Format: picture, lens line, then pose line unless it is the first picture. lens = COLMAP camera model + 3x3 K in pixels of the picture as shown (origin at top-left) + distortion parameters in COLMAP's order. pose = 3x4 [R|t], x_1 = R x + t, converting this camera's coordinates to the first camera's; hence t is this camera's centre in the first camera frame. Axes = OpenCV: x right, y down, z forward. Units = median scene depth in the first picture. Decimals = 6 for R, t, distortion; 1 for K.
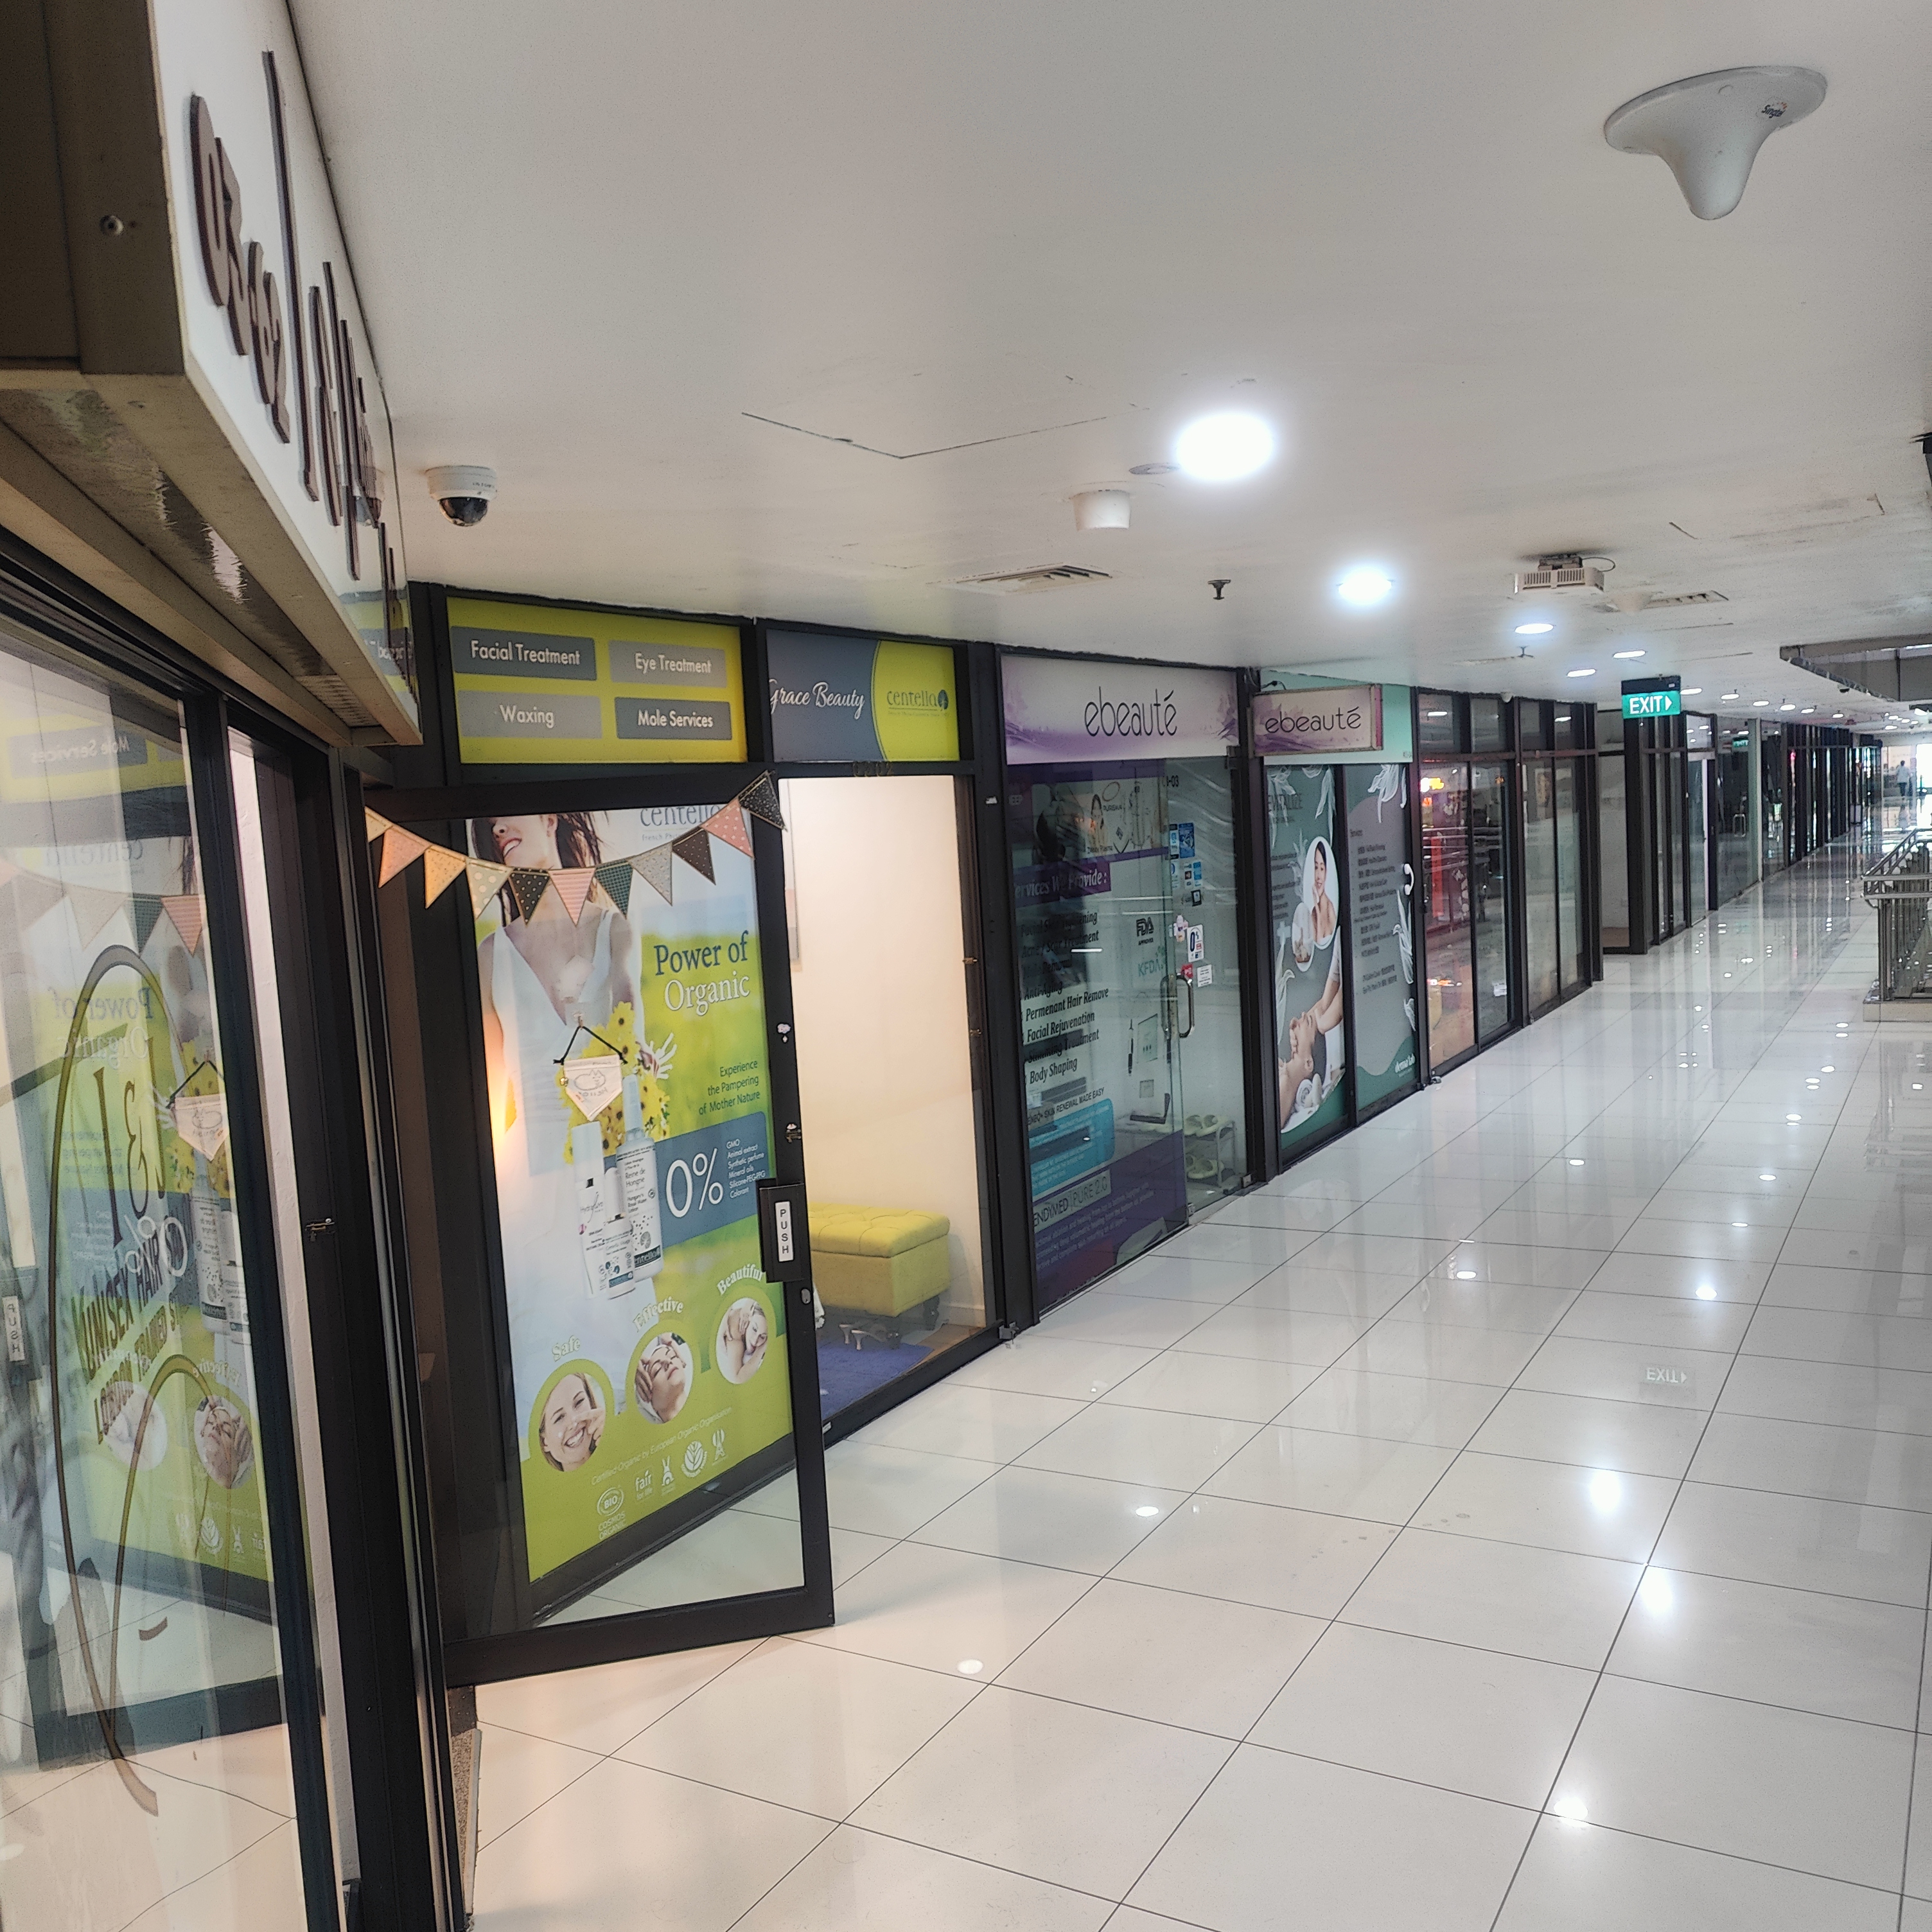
lens RADIAL K [[1768.5, 0, 959.6], [0, 1768.5, 980.4], [0, 0, 1]] dist [0.008489, 0.000000]
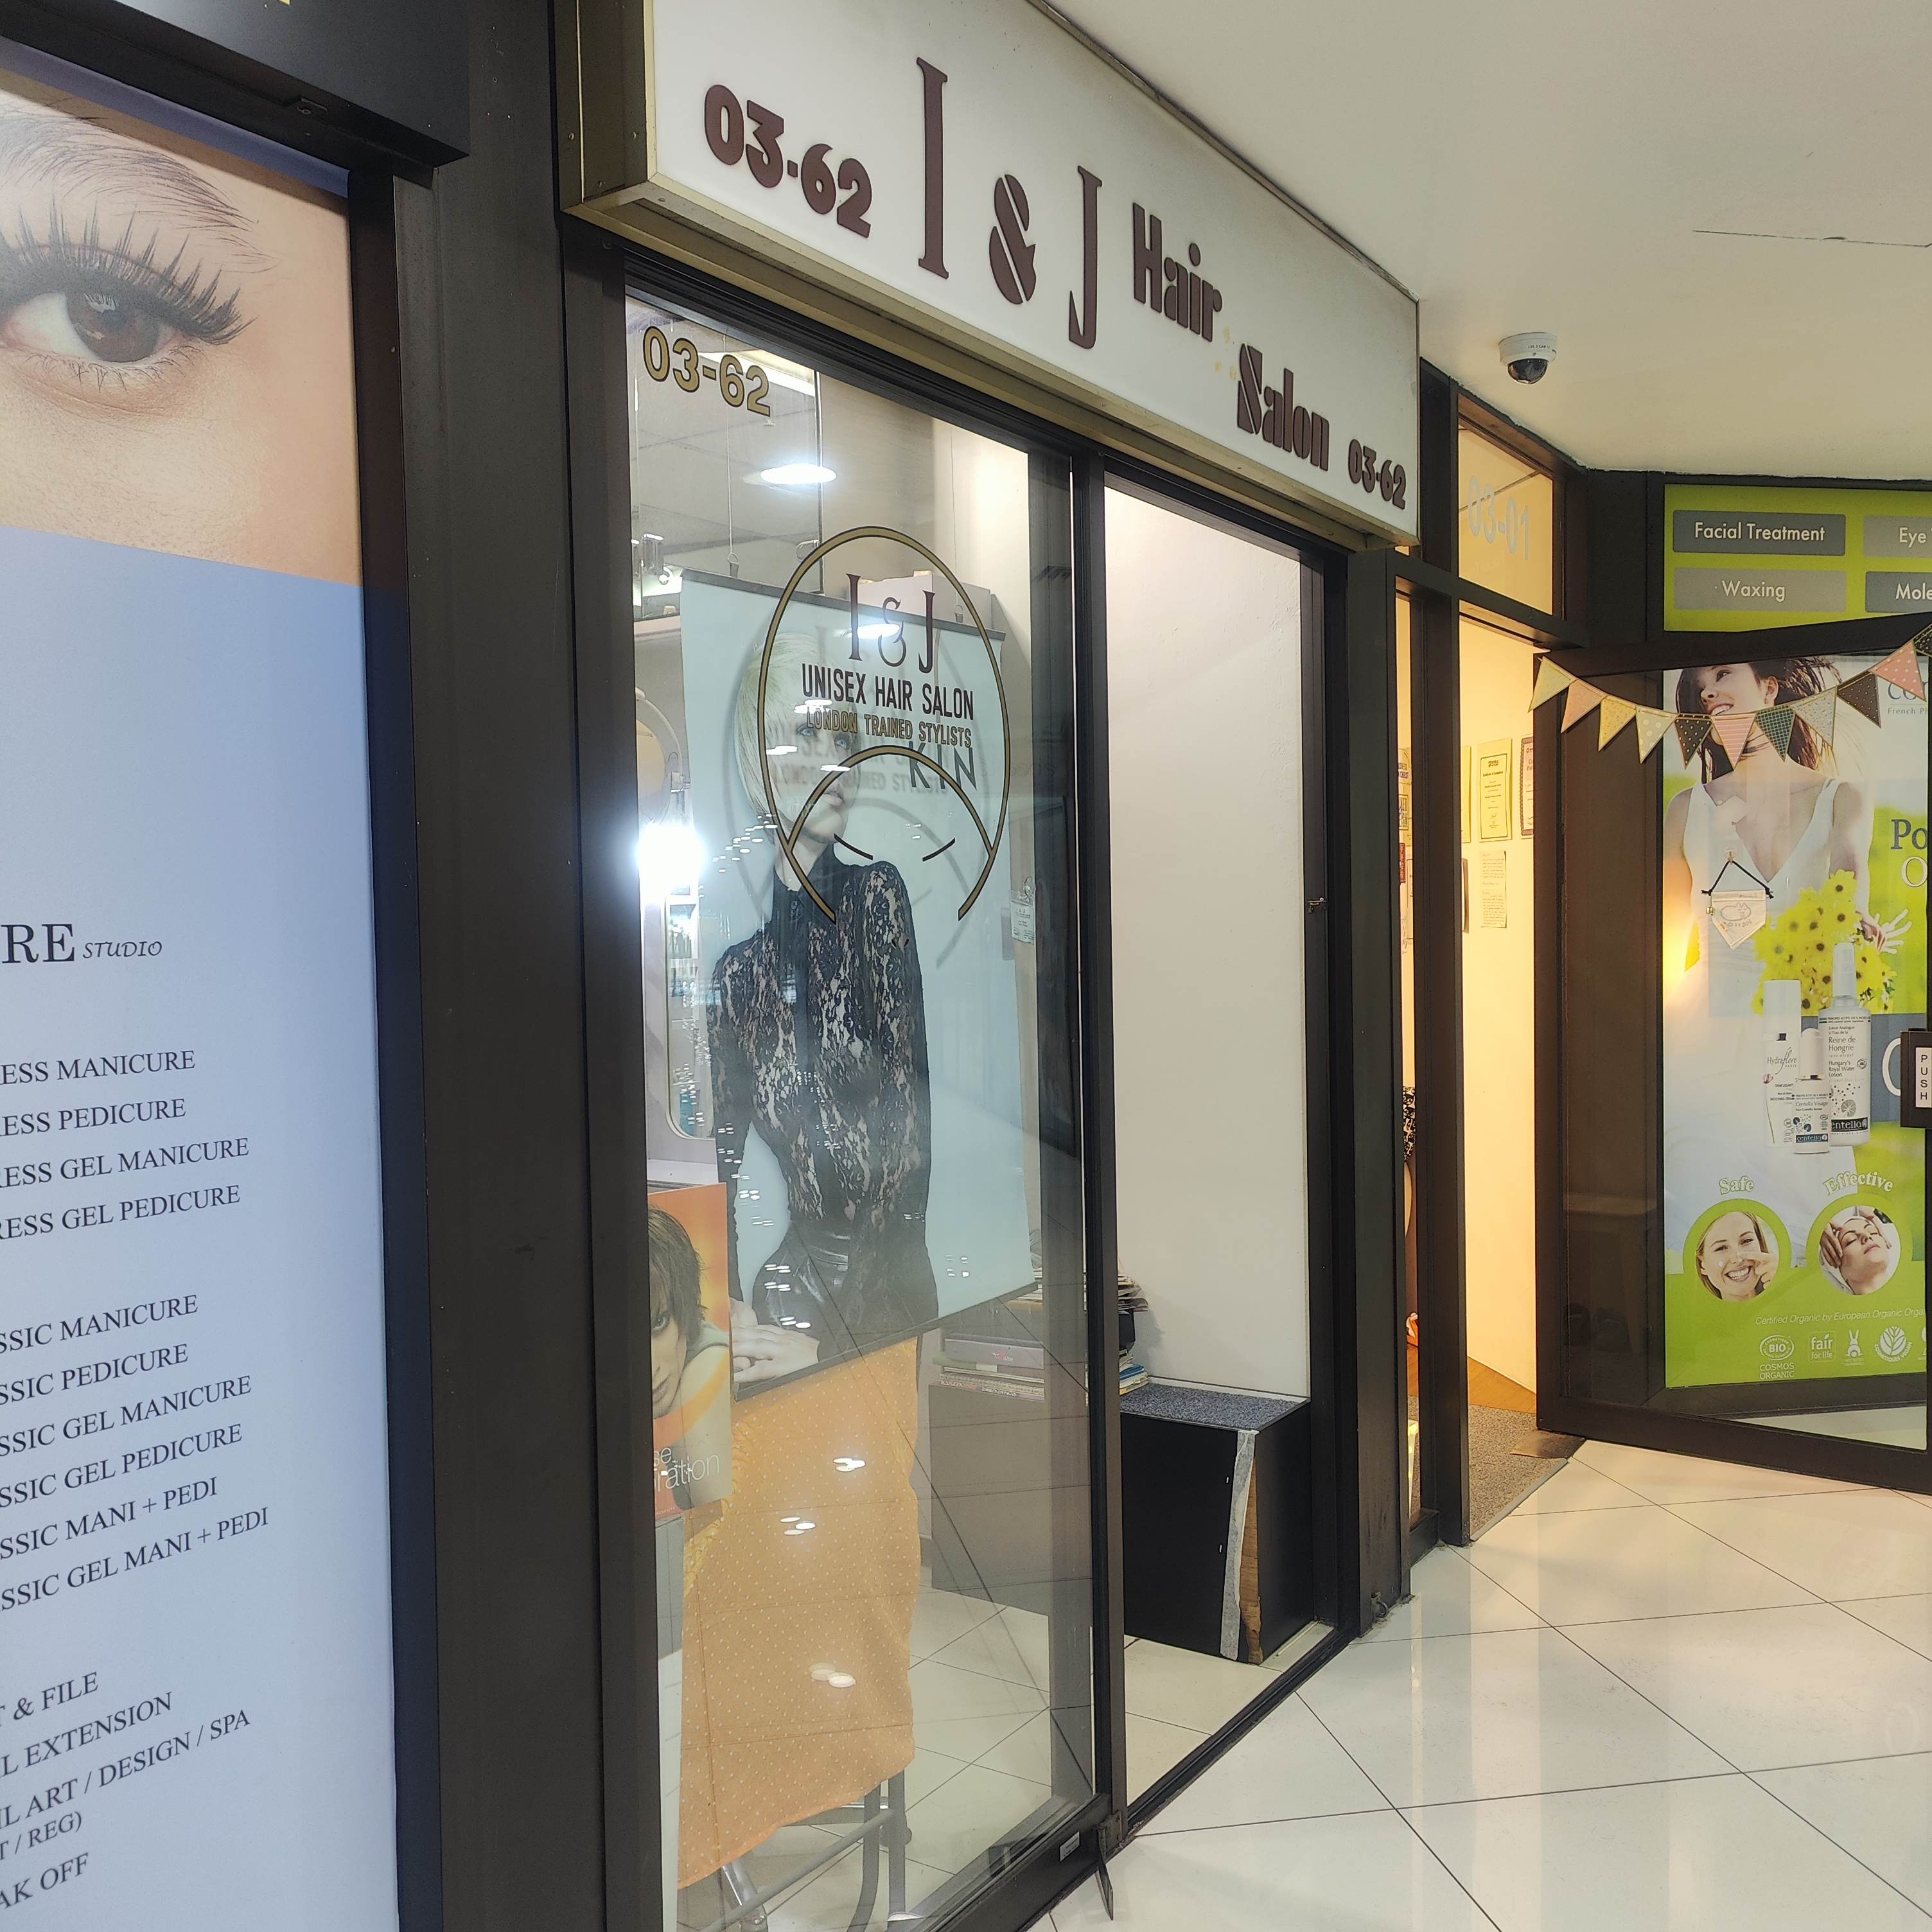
lens RADIAL K [[1768.5, 0, 958.0], [0, 1768.5, 968.2], [0, 0, 1]] dist [0.008489, 0.000000]
pose [[0.659349, 0.071540, -0.748426, 0.247027], [-0.086496, 0.996071, 0.019010, 0.095480], [0.746845, 0.052202, 0.662946, -0.054870]]
